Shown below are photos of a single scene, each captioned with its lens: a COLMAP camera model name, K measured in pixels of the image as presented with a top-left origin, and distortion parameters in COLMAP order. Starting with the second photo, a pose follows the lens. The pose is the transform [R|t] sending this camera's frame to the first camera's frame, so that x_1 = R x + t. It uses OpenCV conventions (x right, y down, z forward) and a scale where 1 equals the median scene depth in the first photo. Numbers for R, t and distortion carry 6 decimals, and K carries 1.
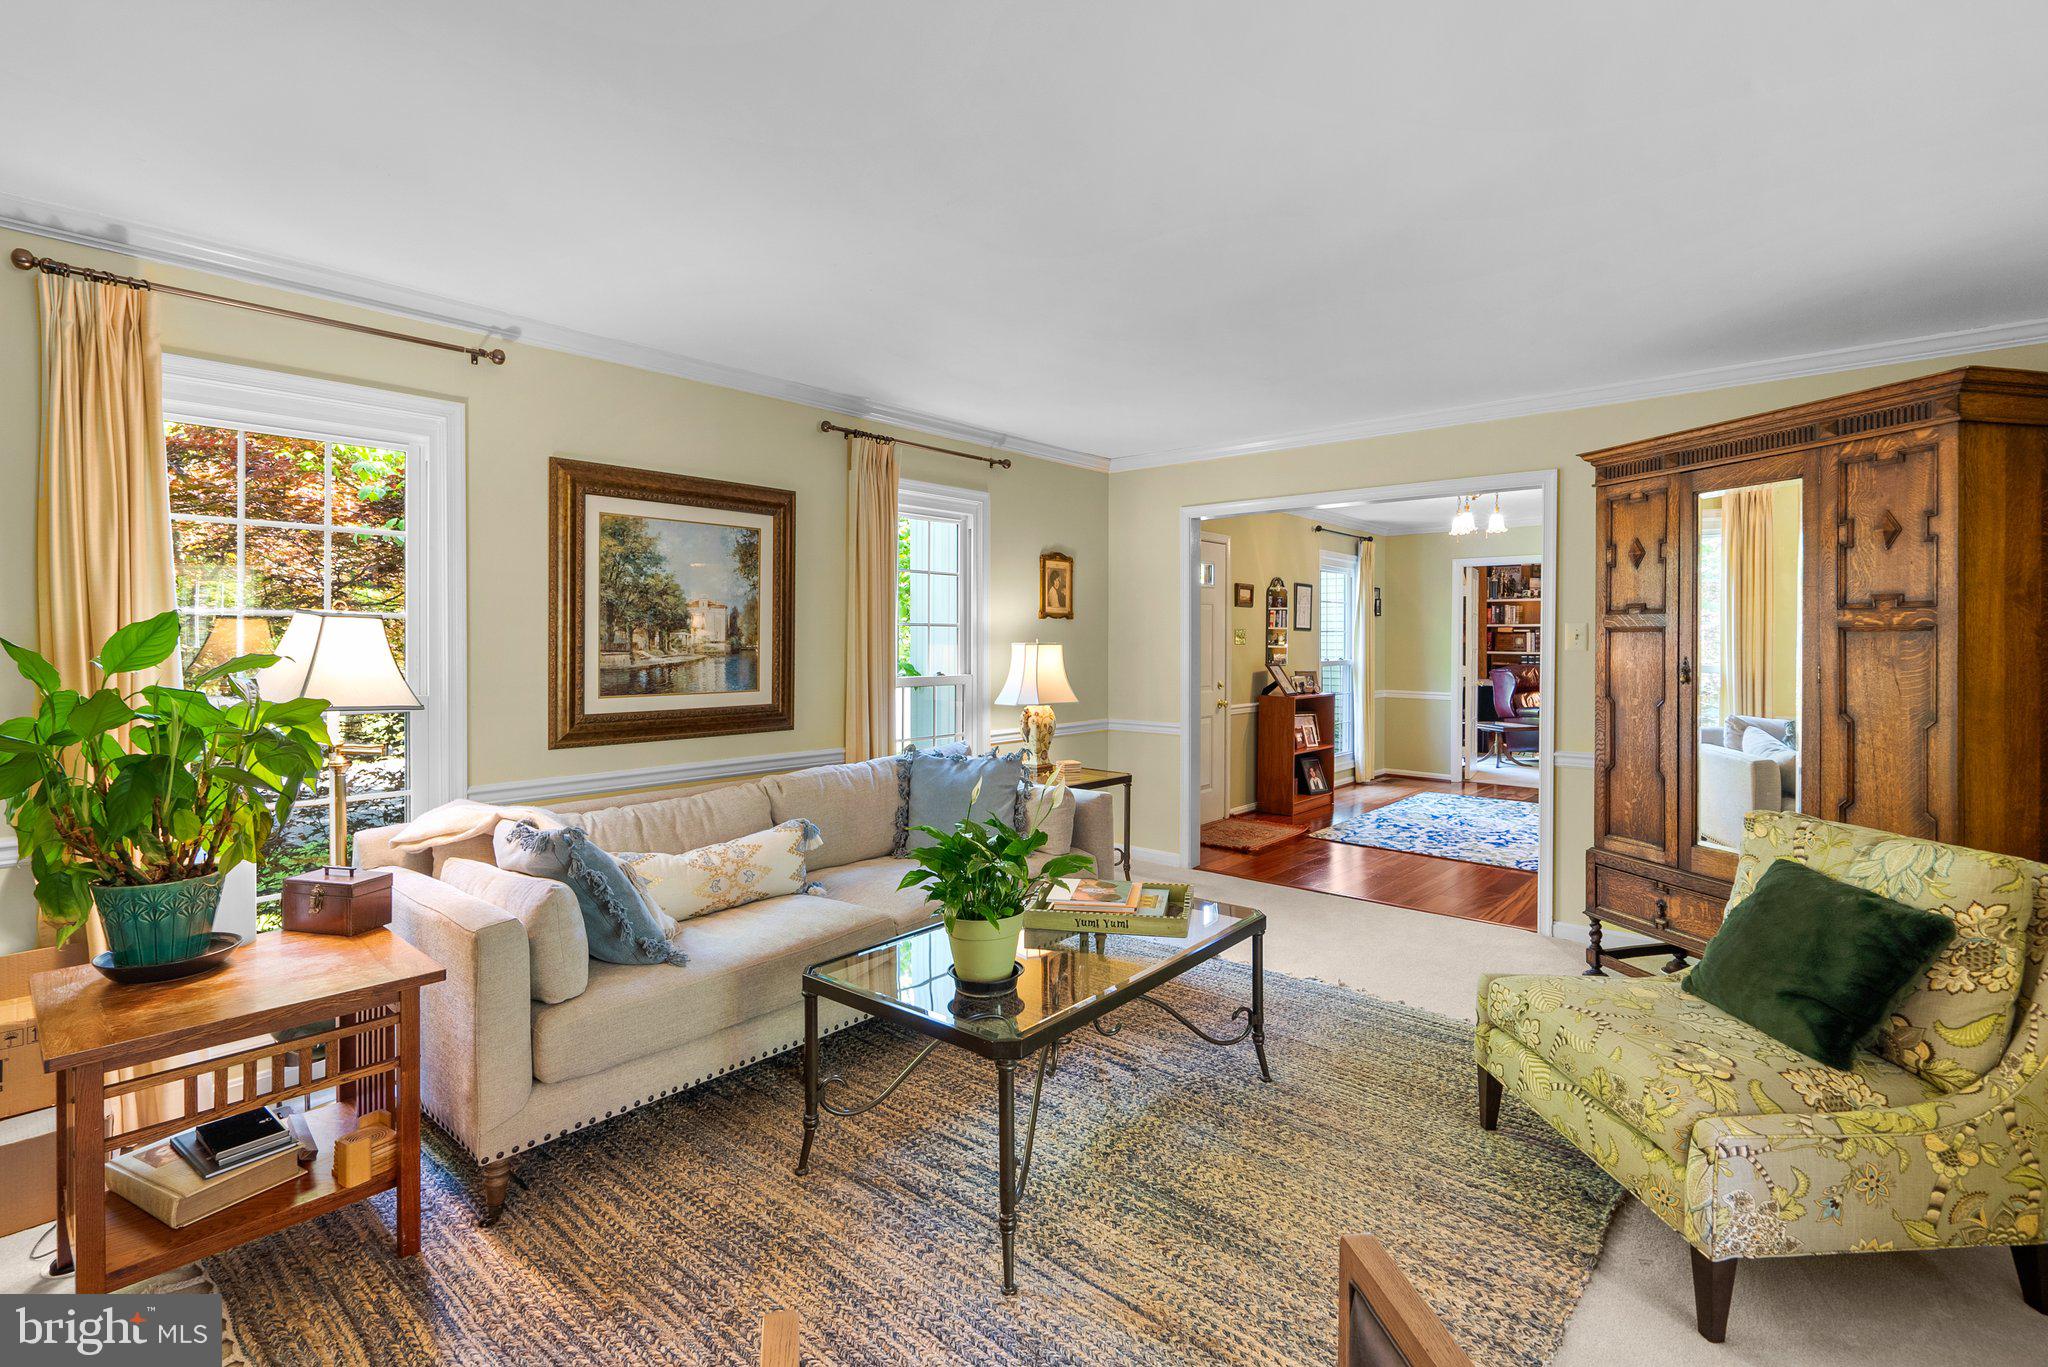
lens RADIAL K [[945.4, 0, 1014.1], [0, 945.4, 638.7], [0, 0, 1]] dist [-0.003441, 0.002002]
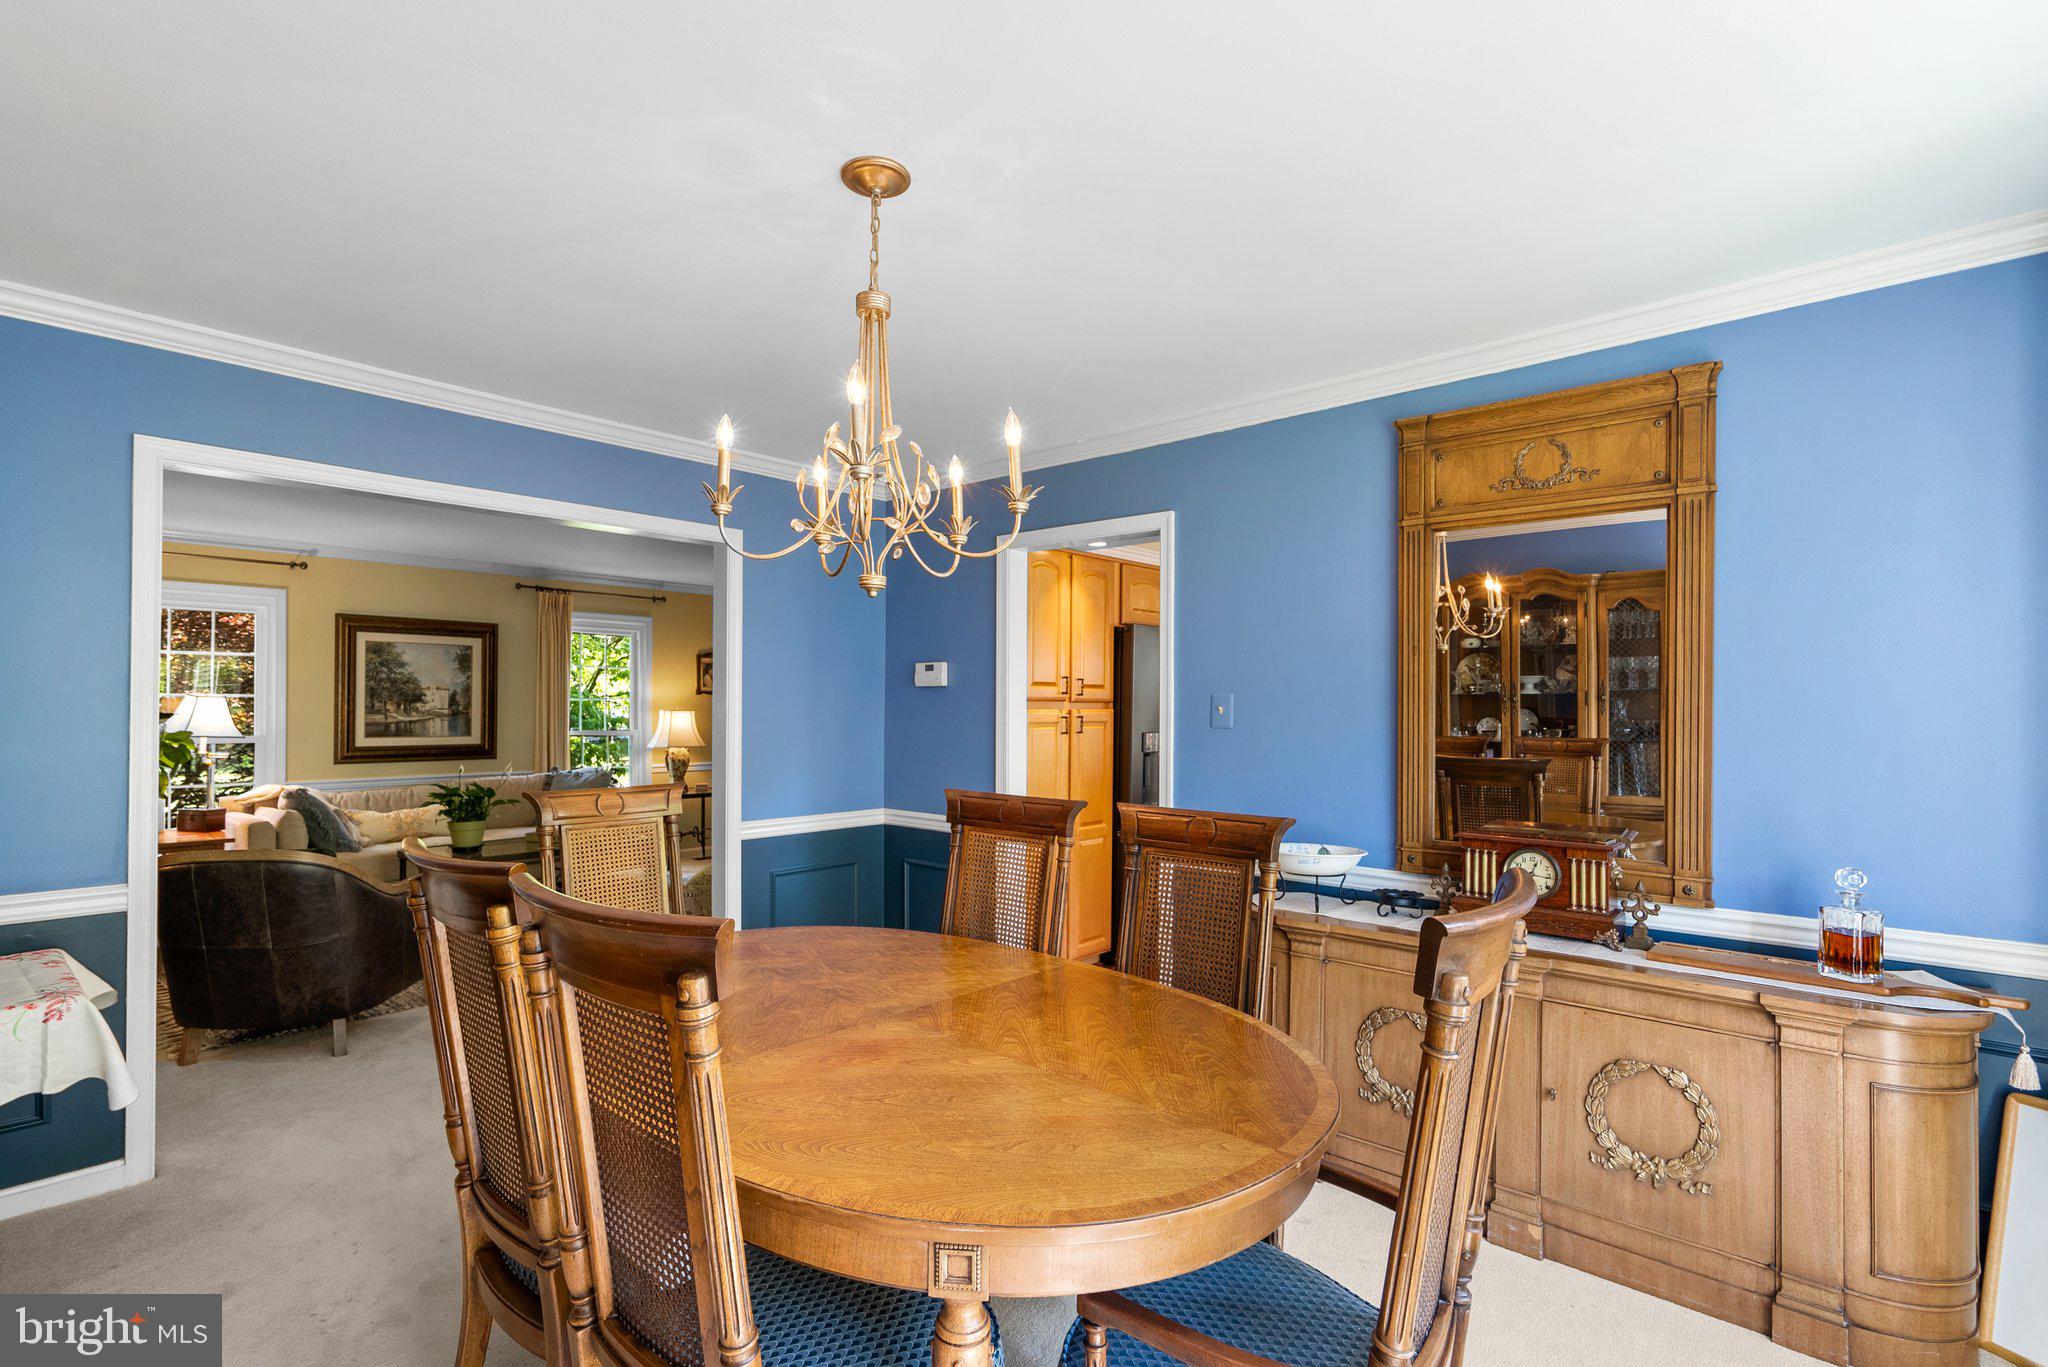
lens RADIAL K [[945.4, 0, 1024.6], [0, 945.4, 693.3], [0, 0, 1]] dist [-0.003441, 0.002002]
pose [[0.999986, 0.005058, -0.001417, 0.835981], [-0.005074, 0.999918, -0.011765, -0.010739], [0.001358, 0.011772, 0.999930, -0.844125]]
